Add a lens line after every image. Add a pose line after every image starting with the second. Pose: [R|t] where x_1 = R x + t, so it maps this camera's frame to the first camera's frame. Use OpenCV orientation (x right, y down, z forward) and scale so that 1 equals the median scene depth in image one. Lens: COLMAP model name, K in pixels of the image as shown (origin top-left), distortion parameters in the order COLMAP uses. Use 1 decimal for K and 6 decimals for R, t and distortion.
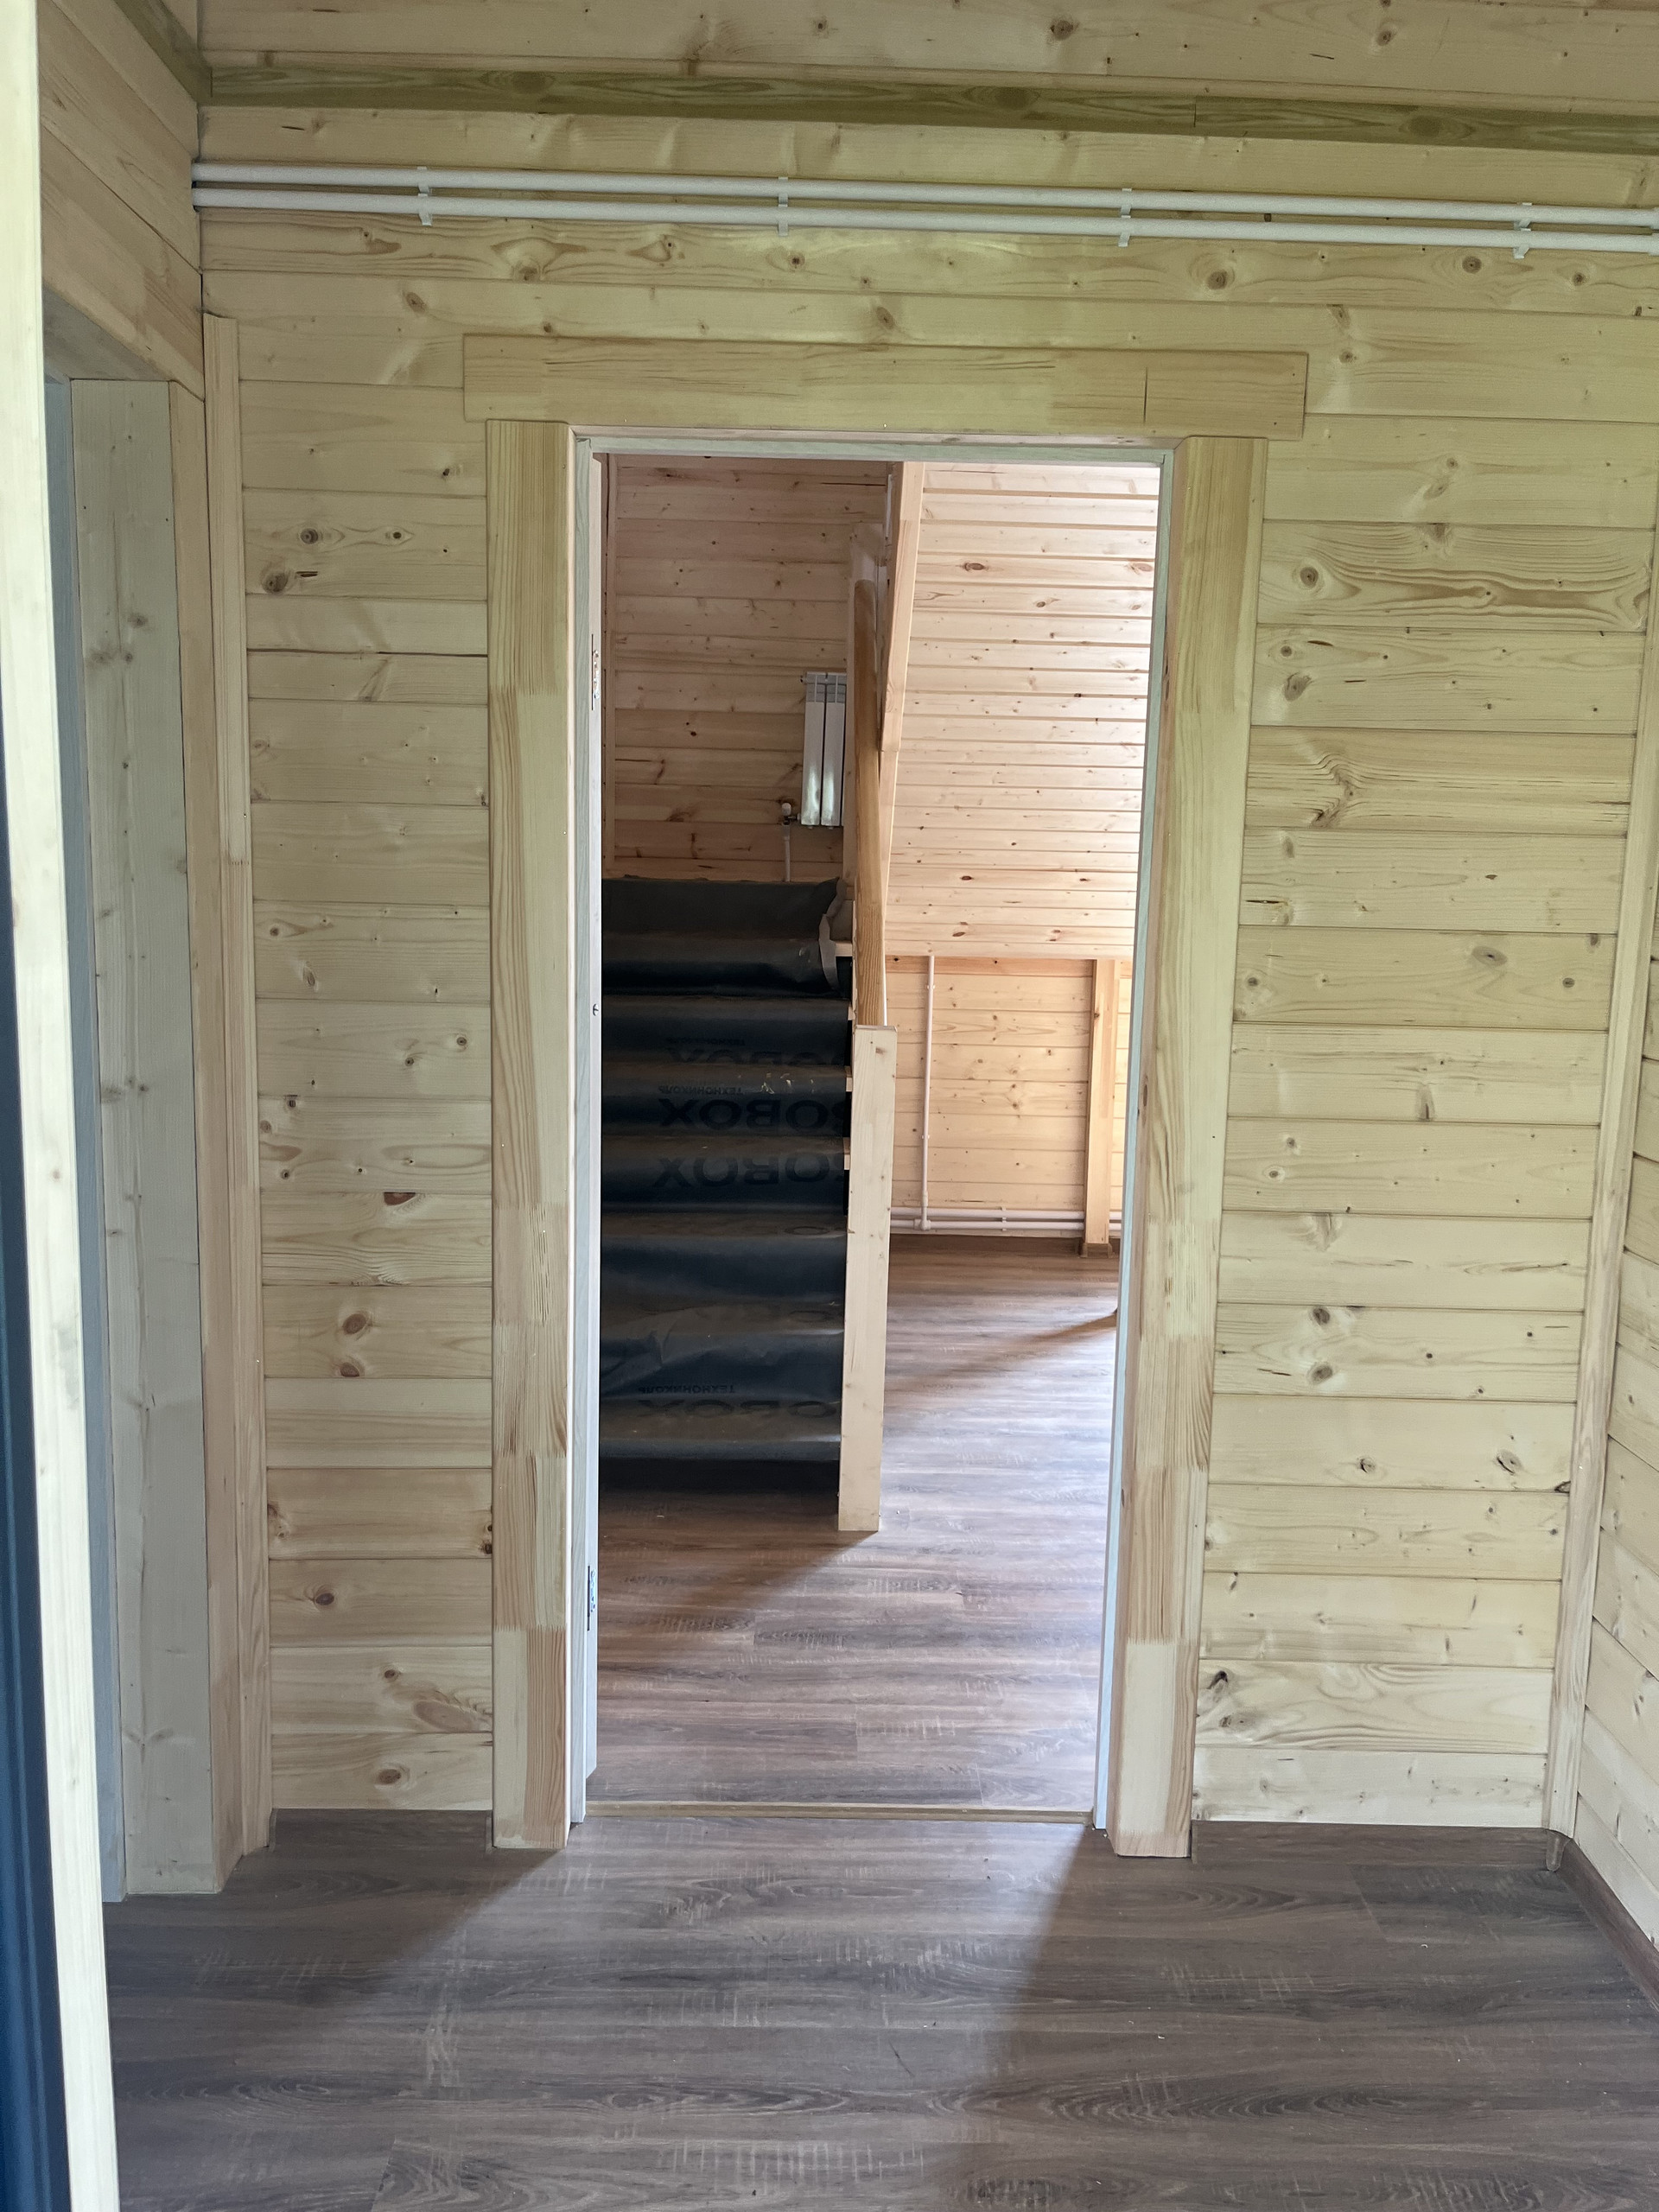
lens RADIAL K [[1667.0, 0, 818.4], [0, 1667.0, 1102.8], [0, 0, 1]] dist [0.049076, -0.066396]
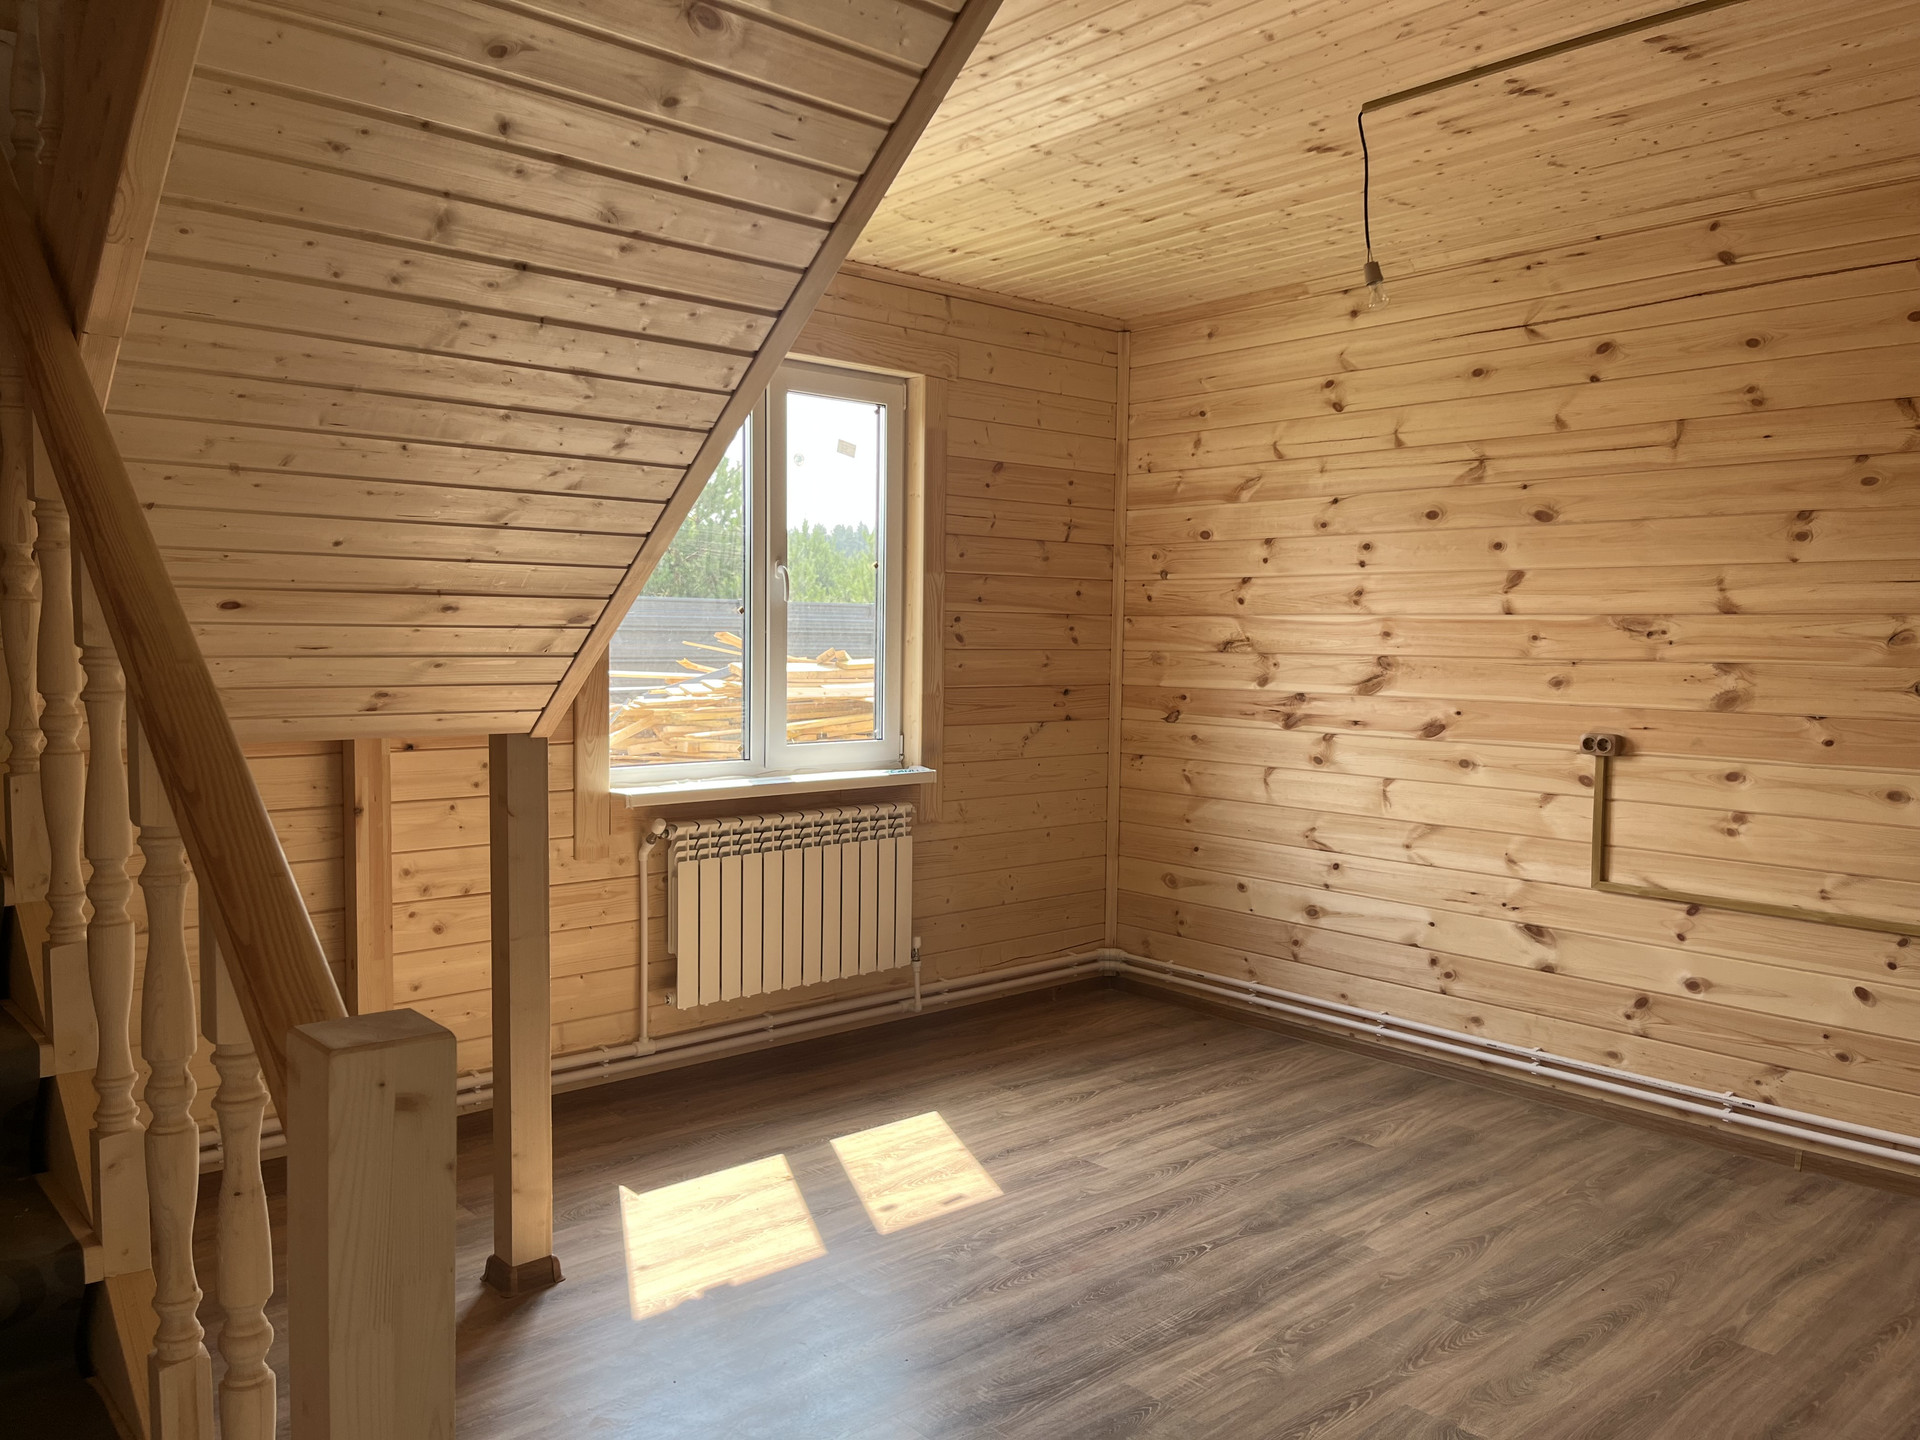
lens RADIAL K [[1447.0, 0, 972.0], [0, 1447.0, 709.0], [0, 0, 1]] dist [0.049076, -0.066396]
pose [[0.741306, -0.053136, 0.669060, -0.055756], [0.098292, 0.994708, -0.029908, -0.070405], [-0.663930, 0.087934, 0.742606, 0.545872]]
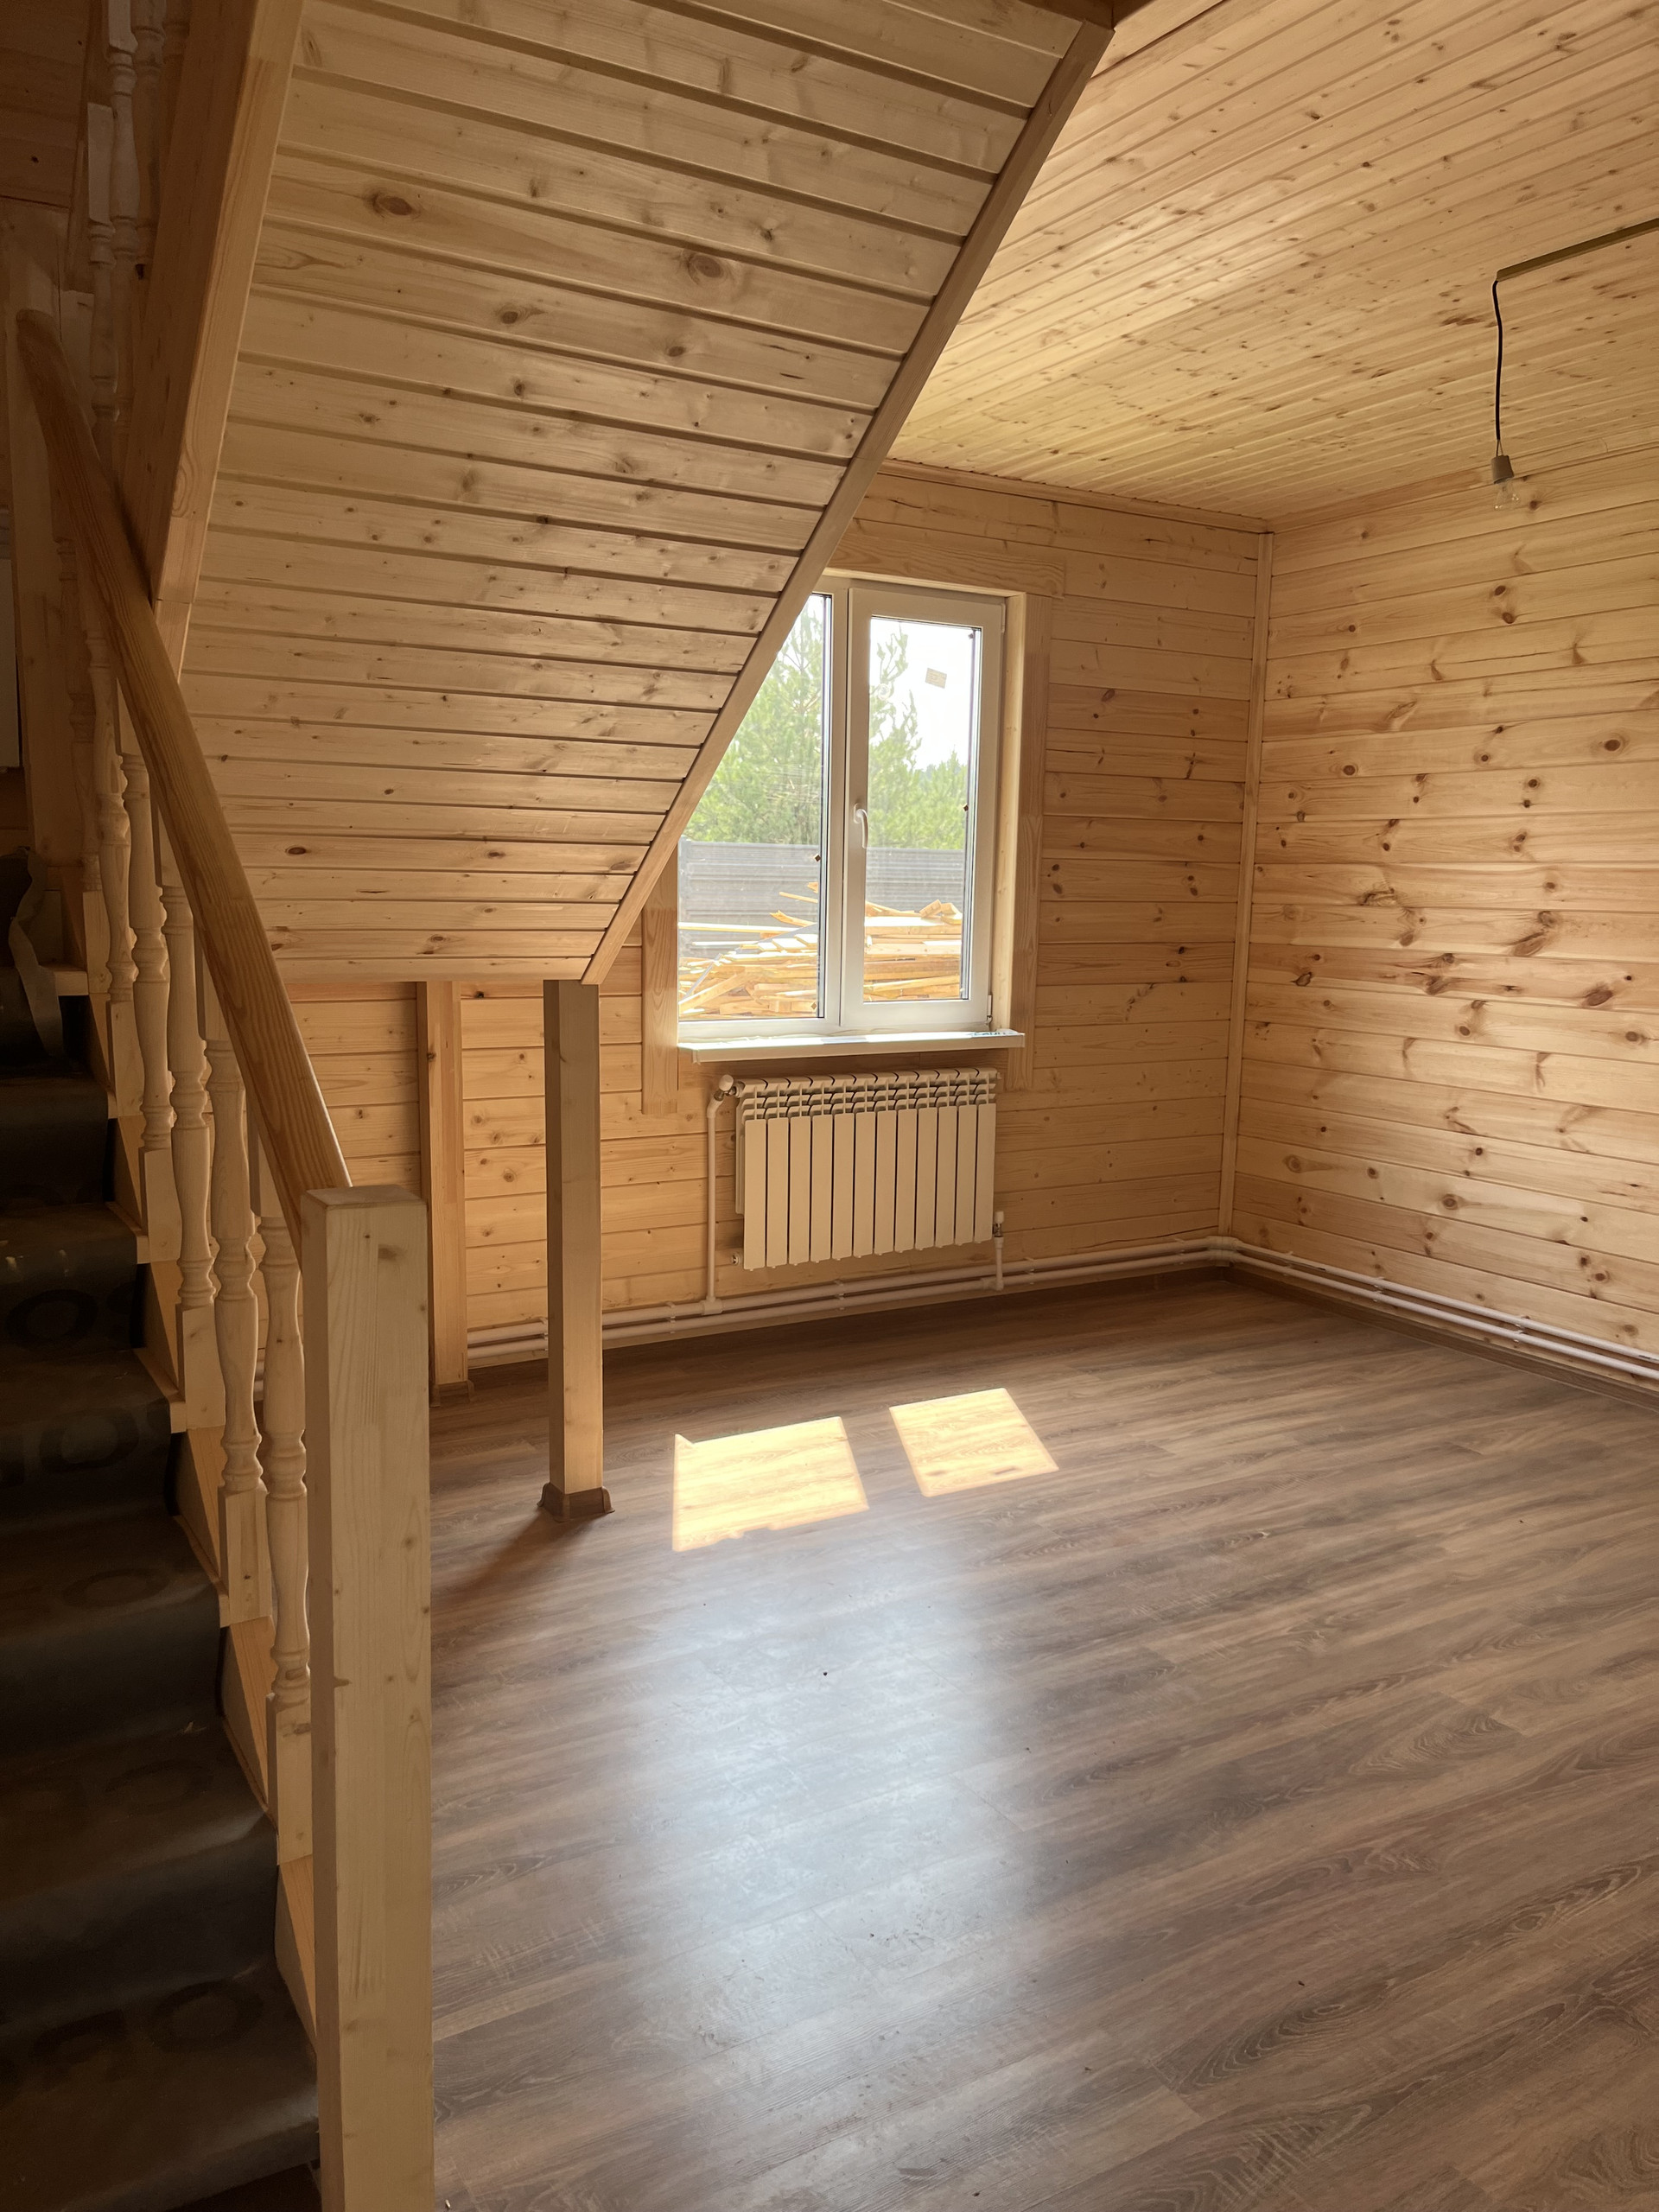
lens RADIAL K [[1667.0, 0, 824.6], [0, 1667.0, 1119.6], [0, 0, 1]] dist [0.049076, -0.066396]
pose [[0.856489, -0.085500, 0.509035, -0.062896], [0.075694, 0.996329, 0.039988, -0.057133], [-0.510586, 0.004282, 0.859816, 0.454465]]
